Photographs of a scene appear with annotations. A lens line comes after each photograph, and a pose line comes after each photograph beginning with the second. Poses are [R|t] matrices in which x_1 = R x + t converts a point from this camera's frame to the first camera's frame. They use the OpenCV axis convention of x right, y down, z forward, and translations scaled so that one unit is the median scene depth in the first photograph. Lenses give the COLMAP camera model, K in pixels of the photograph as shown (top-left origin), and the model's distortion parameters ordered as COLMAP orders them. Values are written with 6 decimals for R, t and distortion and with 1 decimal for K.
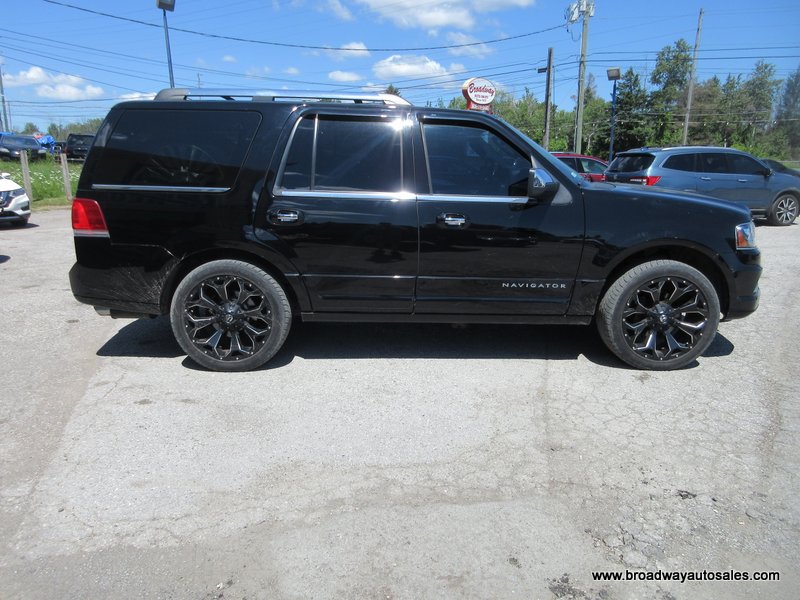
lens RADIAL K [[599.1, 0, 402.9], [0, 599.1, 299.2], [0, 0, 1]] dist [0.000713, -0.001582]
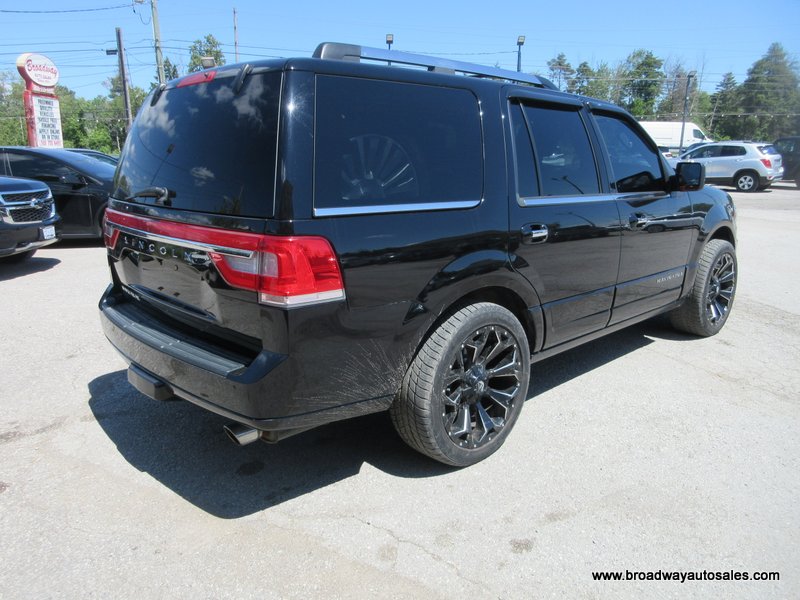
lens RADIAL K [[599.1, 0, 400.1], [0, 599.1, 301.6], [0, 0, 1]] dist [0.000713, -0.001582]
pose [[0.746645, -0.165067, 0.644417, -0.087707], [0.154197, 0.985286, 0.073722, -0.014624], [-0.647104, 0.044323, 0.761112, 0.057588]]
